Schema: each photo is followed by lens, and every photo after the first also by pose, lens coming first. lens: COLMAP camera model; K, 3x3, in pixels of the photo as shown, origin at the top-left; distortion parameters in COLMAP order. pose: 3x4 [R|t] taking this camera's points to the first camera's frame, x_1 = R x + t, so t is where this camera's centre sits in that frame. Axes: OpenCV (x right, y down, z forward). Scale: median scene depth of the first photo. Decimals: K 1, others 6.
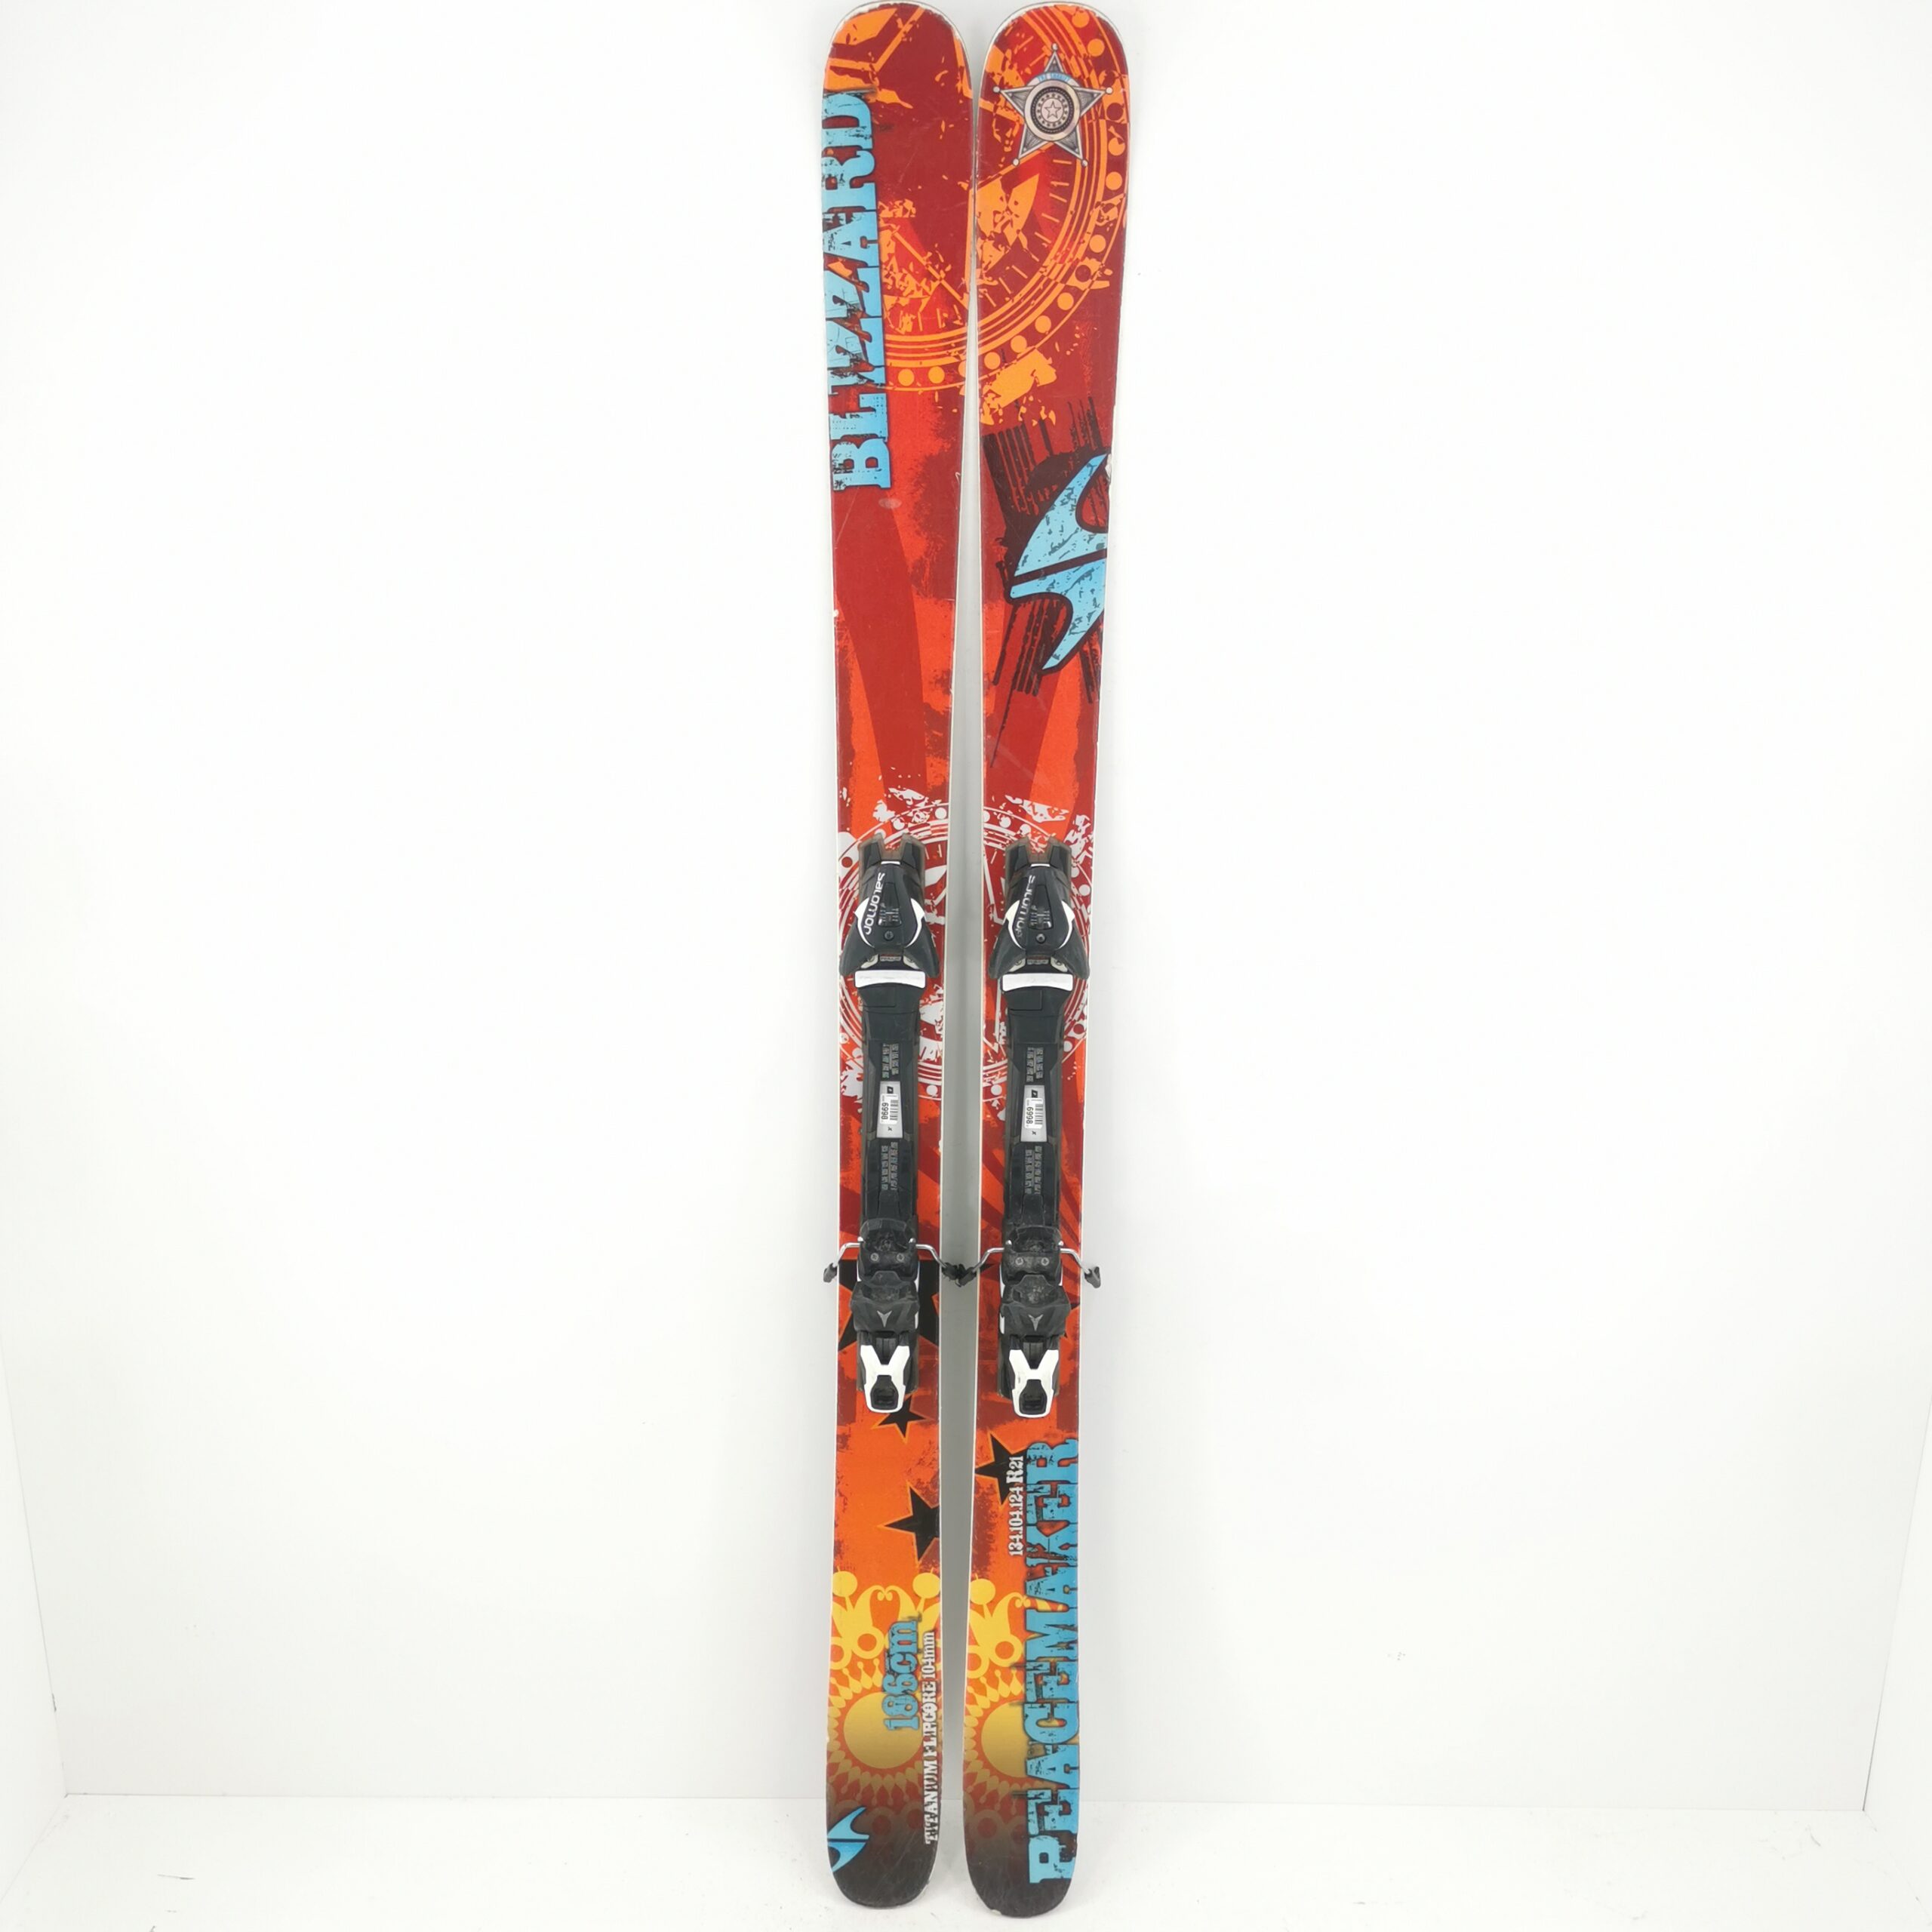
lens RADIAL K [[2015.6, 0, 958.7], [0, 2015.6, 958.9], [0, 0, 1]] dist [0.065864, -0.005341]
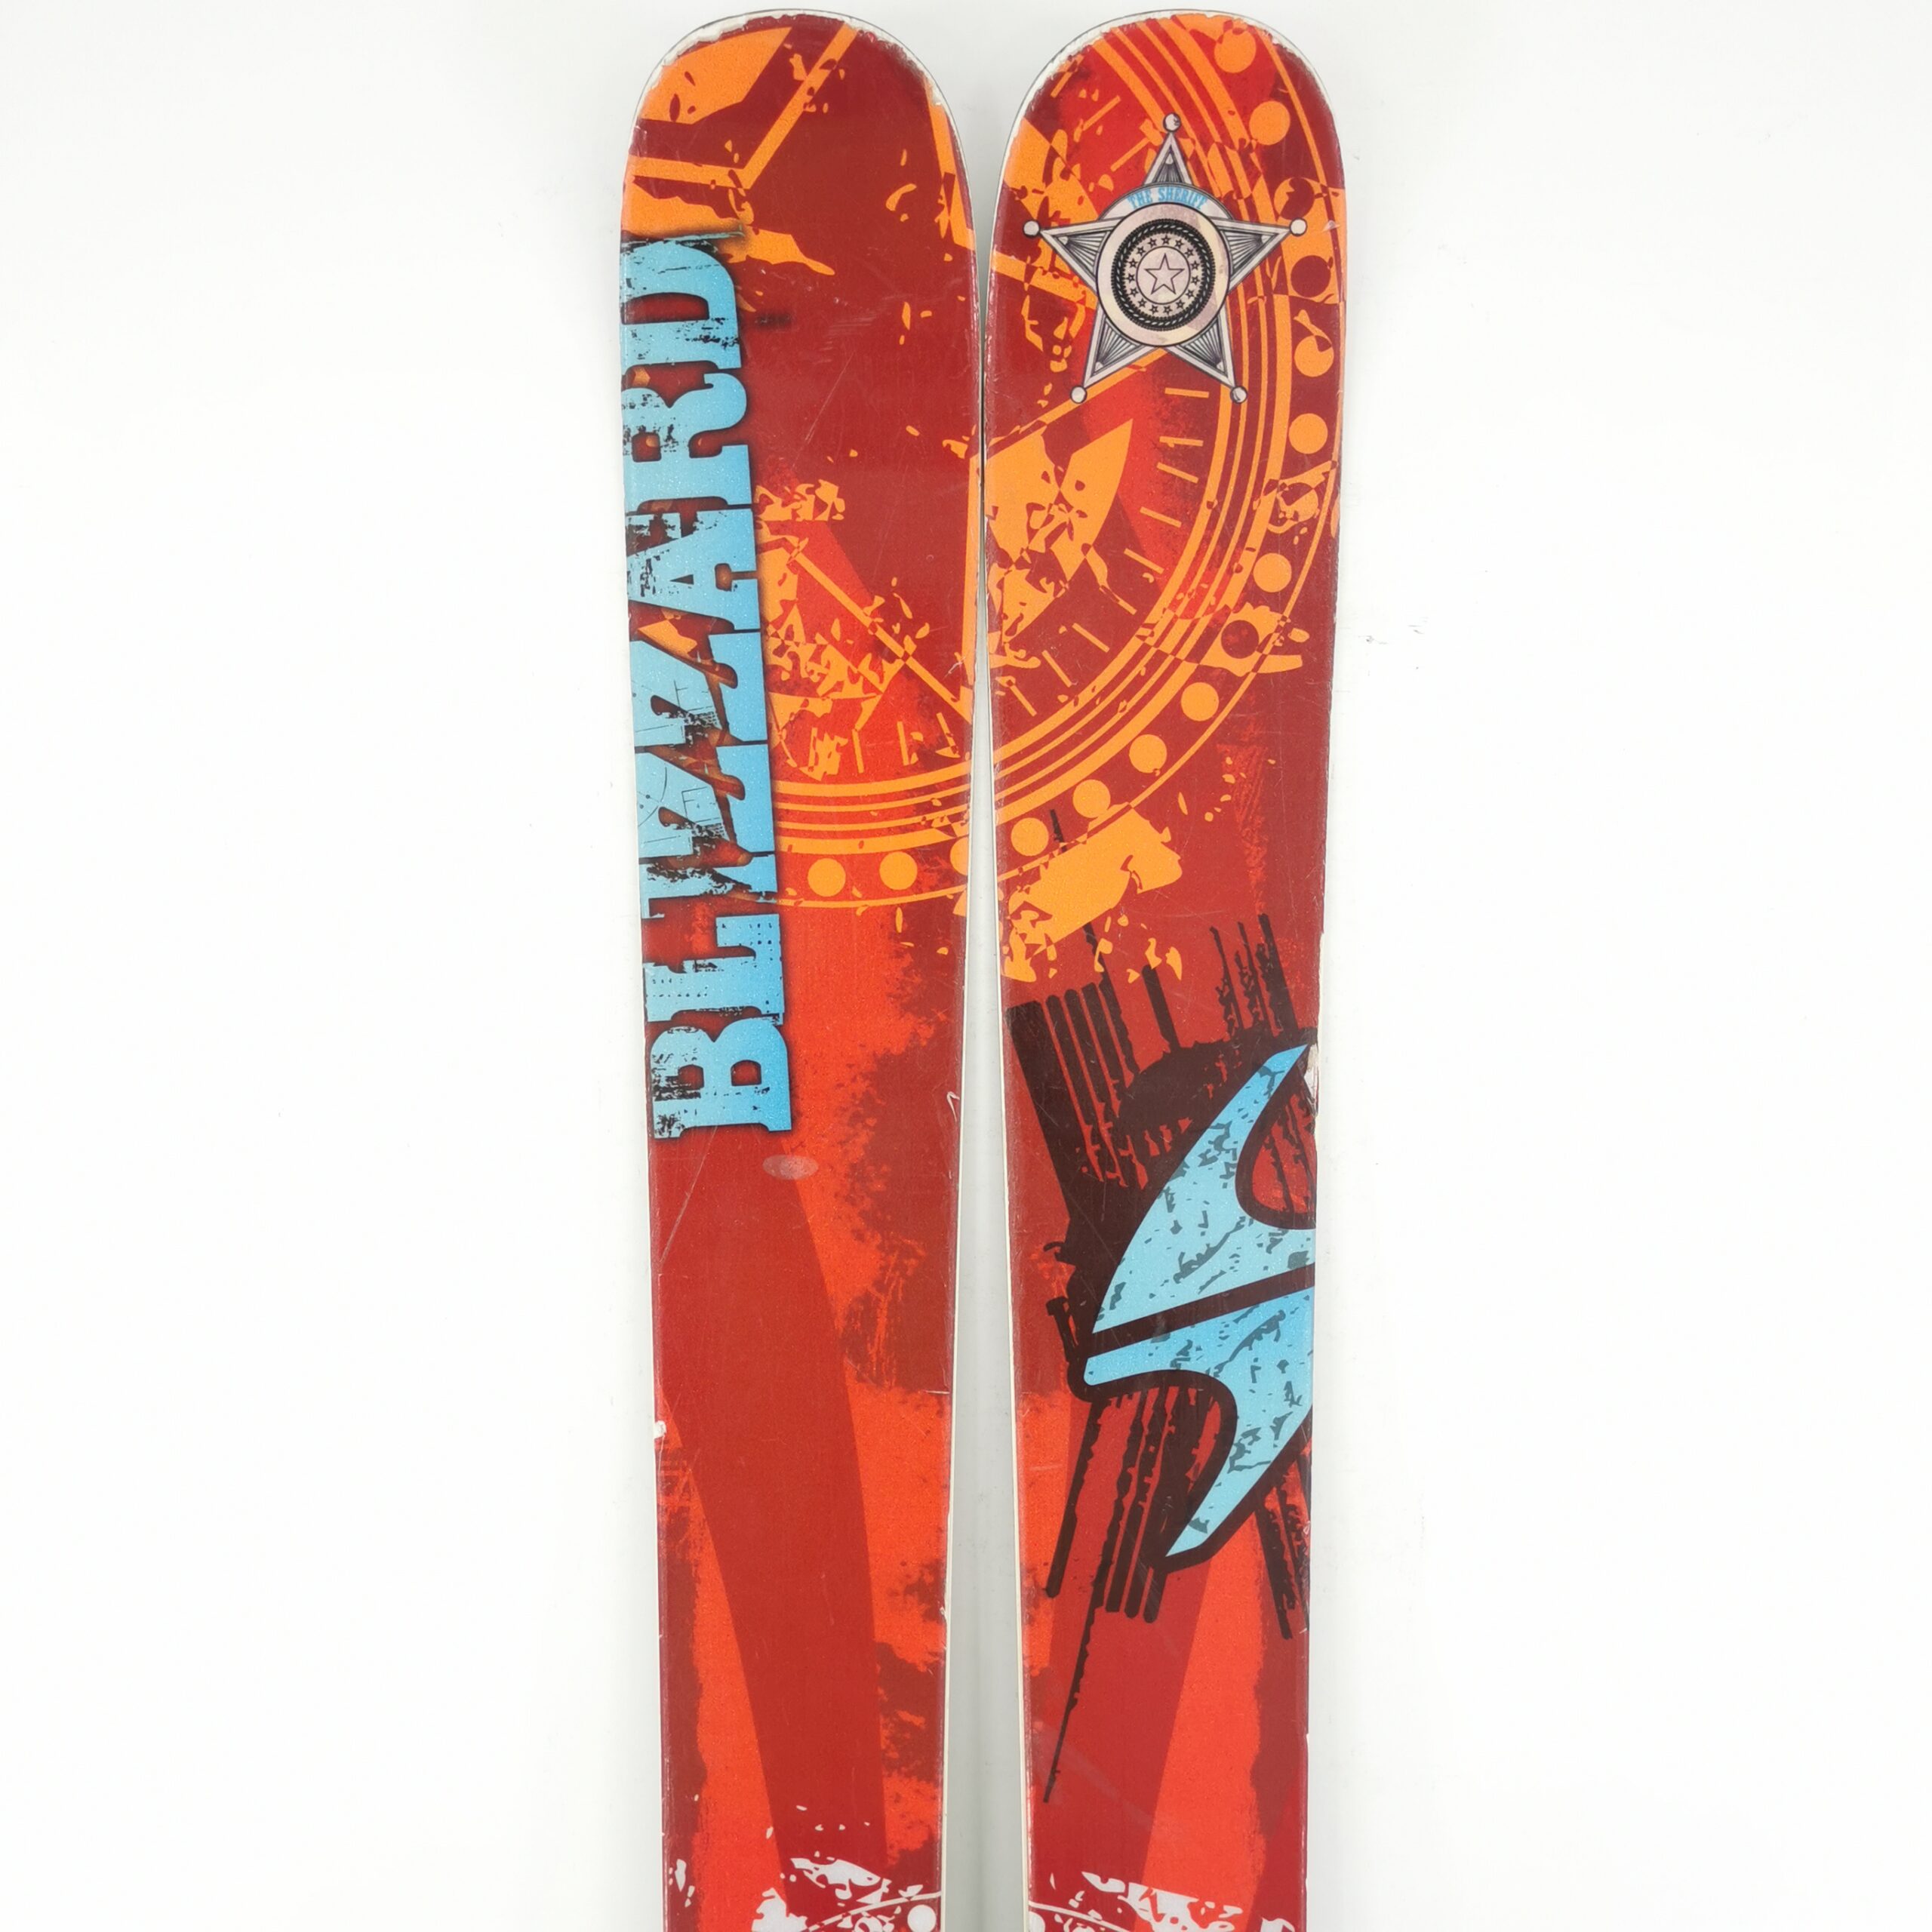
lens RADIAL K [[1987.6, 0, 966.0], [0, 1987.6, 966.0], [0, 0, 1]] dist [0.052006, -0.016640]
pose [[0.999747, -0.015186, 0.016602, -0.003880], [0.018362, 0.977105, -0.211963, -0.172702], [-0.013003, 0.212215, 0.977137, 0.572658]]
